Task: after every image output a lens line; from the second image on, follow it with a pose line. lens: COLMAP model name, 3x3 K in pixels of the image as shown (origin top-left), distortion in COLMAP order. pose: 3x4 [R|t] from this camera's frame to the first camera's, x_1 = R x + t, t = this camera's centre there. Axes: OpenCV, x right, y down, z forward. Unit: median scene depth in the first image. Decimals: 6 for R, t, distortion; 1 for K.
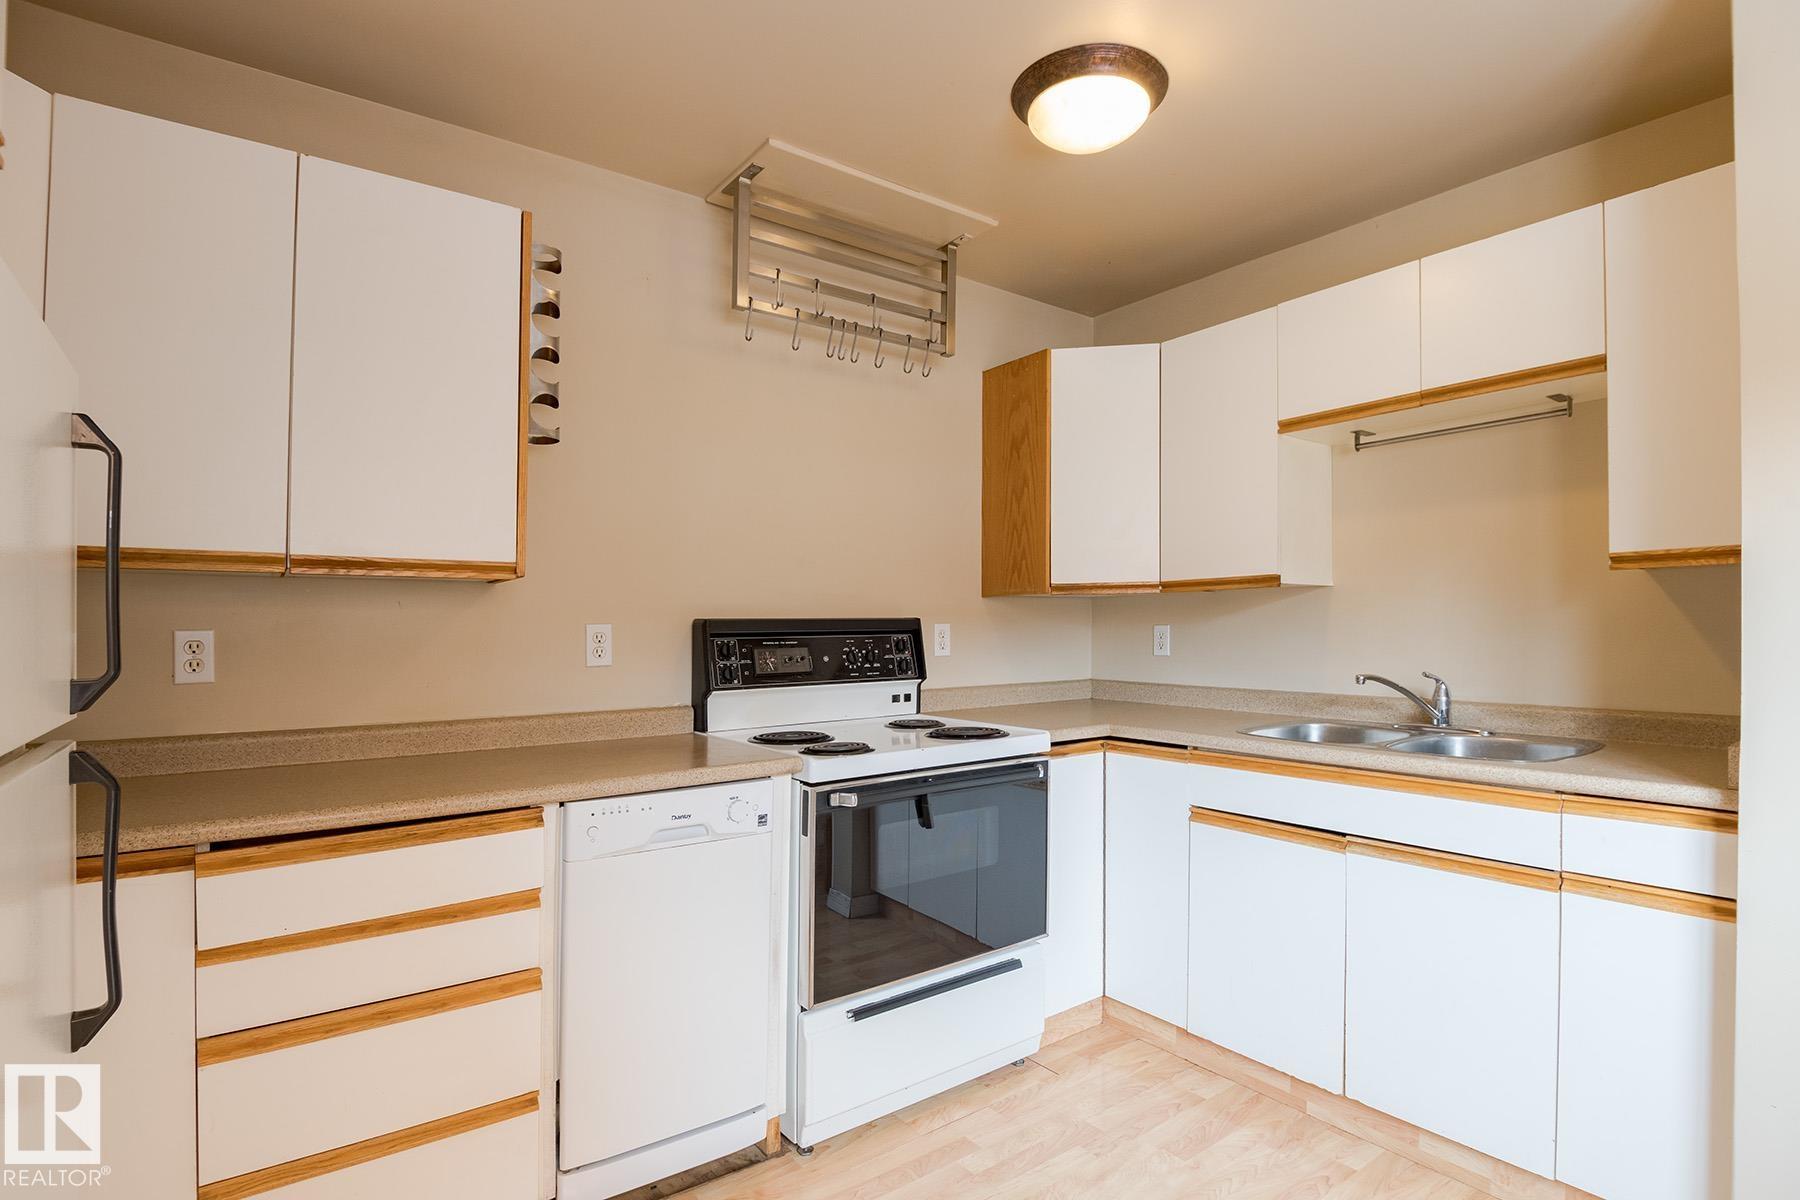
lens RADIAL K [[888.1, 0, 915.0], [0, 888.1, 621.1], [0, 0, 1]] dist [-0.001109, -0.015226]
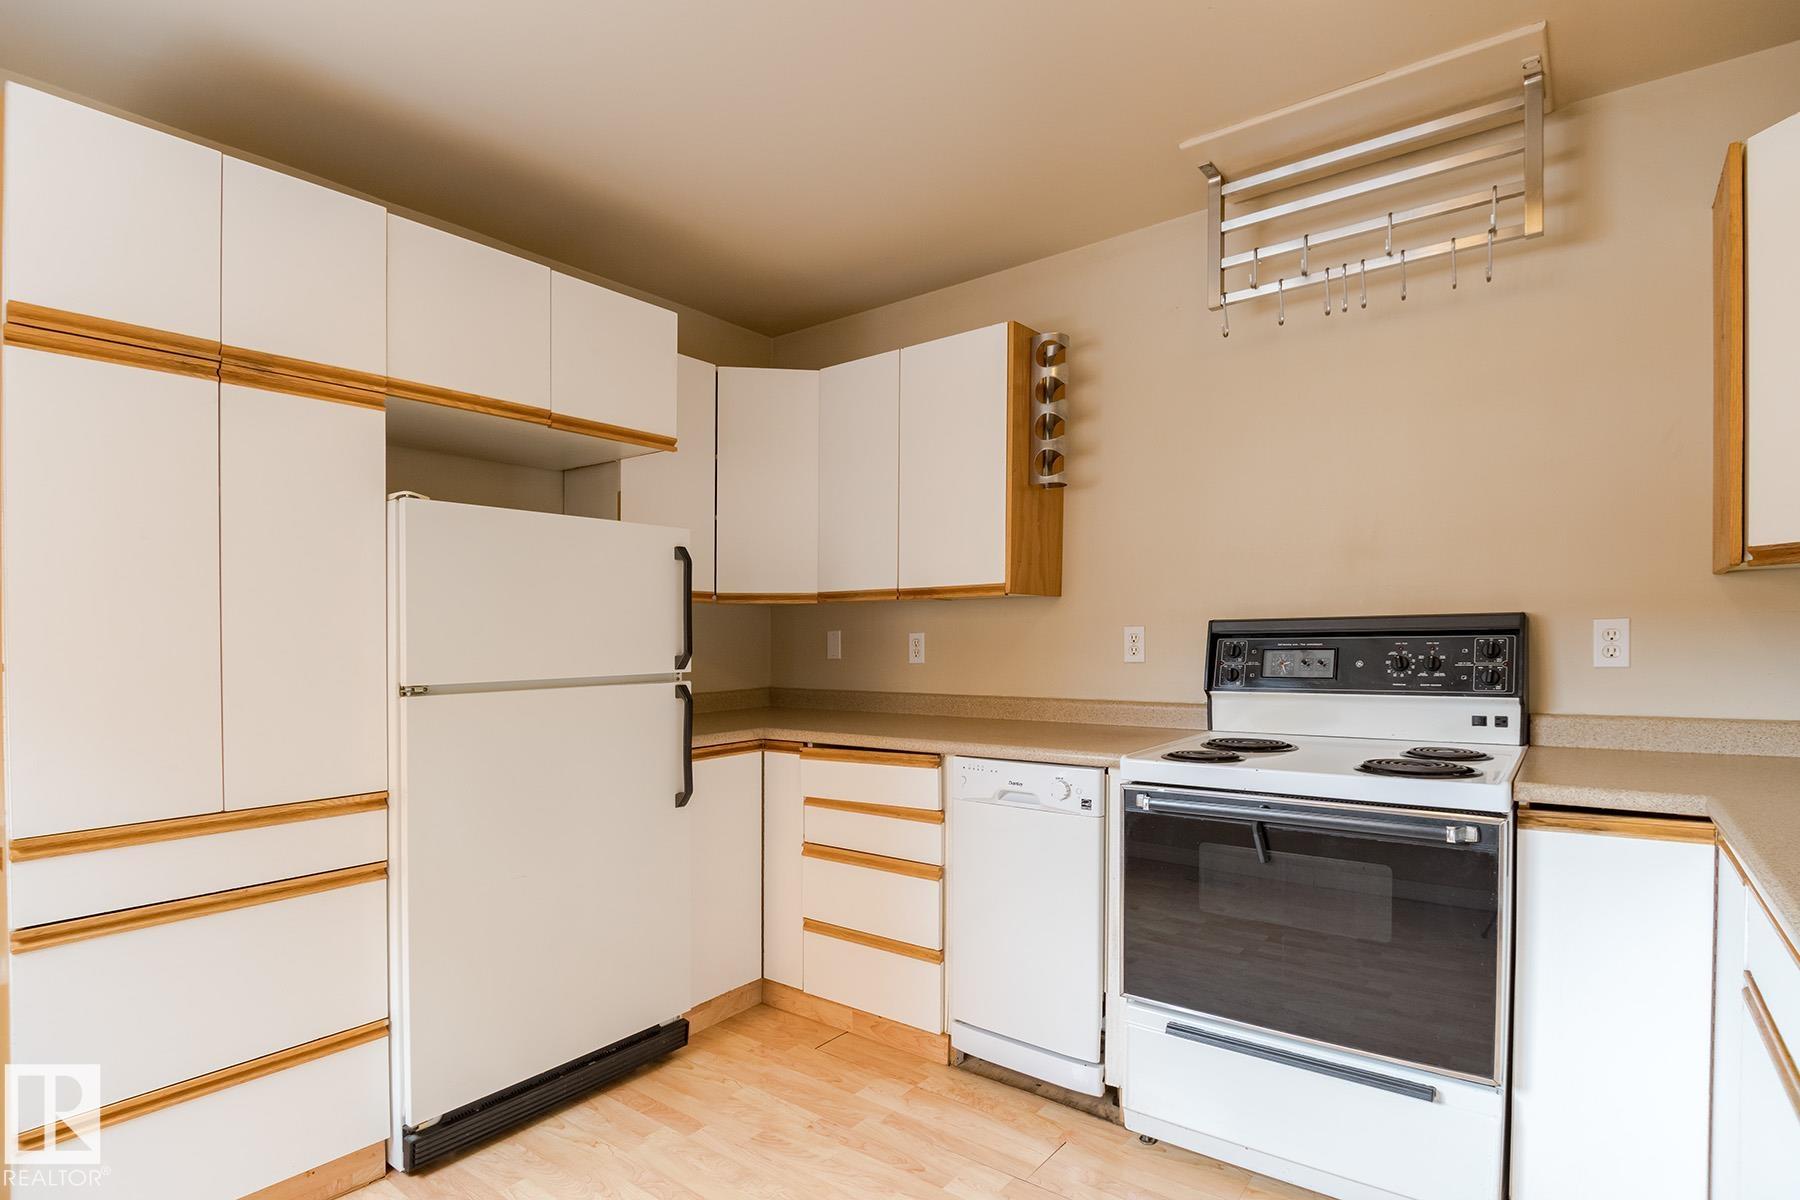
lens RADIAL K [[882.2, 0, 909.8], [0, 882.2, 627.9], [0, 0, 1]] dist [-0.003133, -0.016006]
pose [[0.272634, -0.005111, -0.962104, 0.673466], [0.017509, 0.999847, -0.000350, 0.000636], [0.961959, -0.016750, 0.272681, 0.400987]]
